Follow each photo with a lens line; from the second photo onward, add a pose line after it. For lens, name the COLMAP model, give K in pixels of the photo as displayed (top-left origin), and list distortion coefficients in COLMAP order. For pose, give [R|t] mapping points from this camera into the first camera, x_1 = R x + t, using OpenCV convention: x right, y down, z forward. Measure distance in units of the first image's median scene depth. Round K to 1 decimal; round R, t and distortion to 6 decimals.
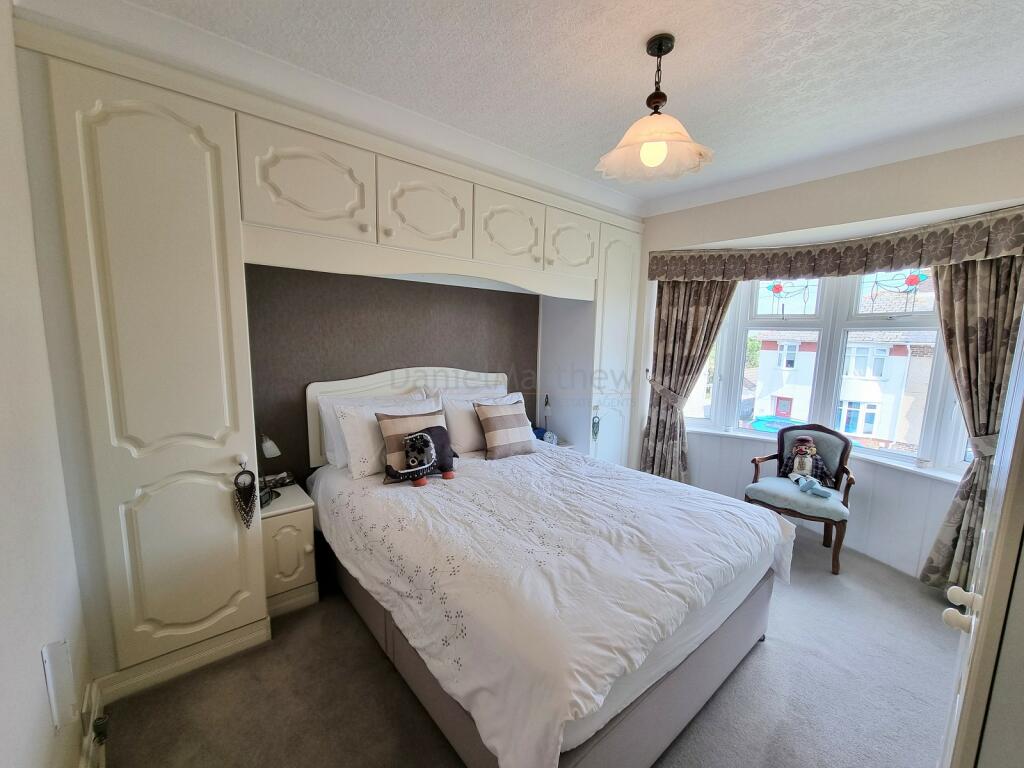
lens RADIAL K [[420.2, 0, 516.3], [0, 420.2, 393.9], [0, 0, 1]] dist [0.001030, 0.000055]
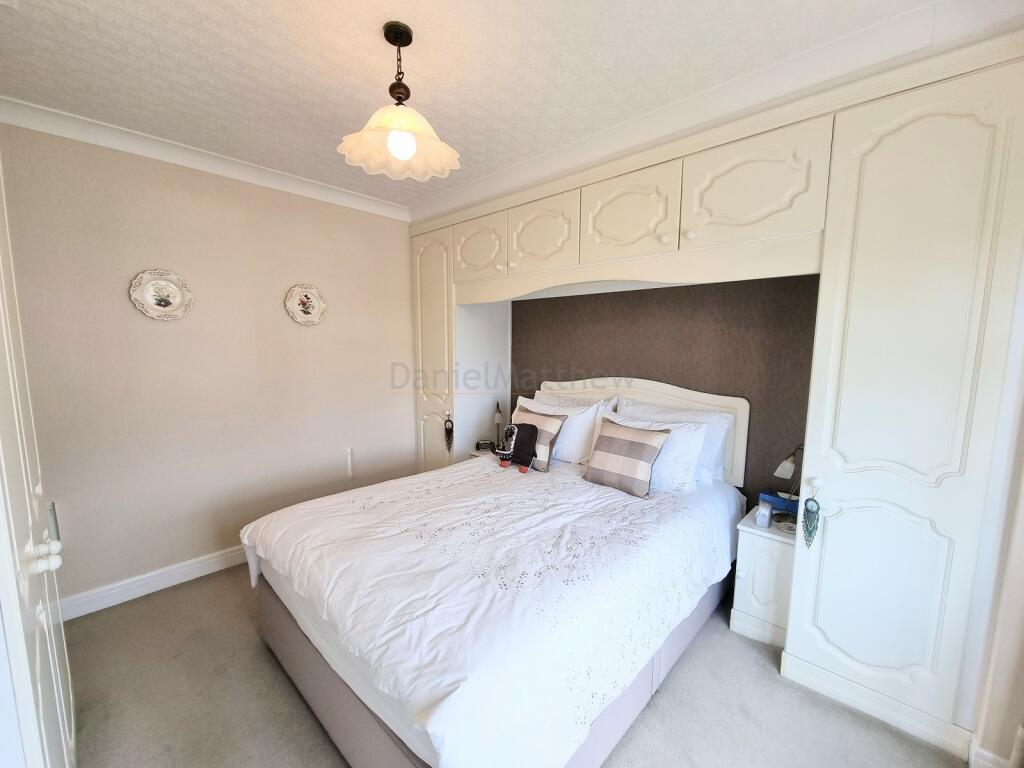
lens RADIAL K [[420.2, 0, 516.3], [0, 420.2, 393.9], [0, 0, 1]] dist [0.001030, 0.000055]
pose [[0.115667, 0.104775, -0.987747, 0.895528], [-0.132683, 0.987139, 0.089173, -0.097544], [0.984386, 0.120743, 0.128081, 0.793015]]
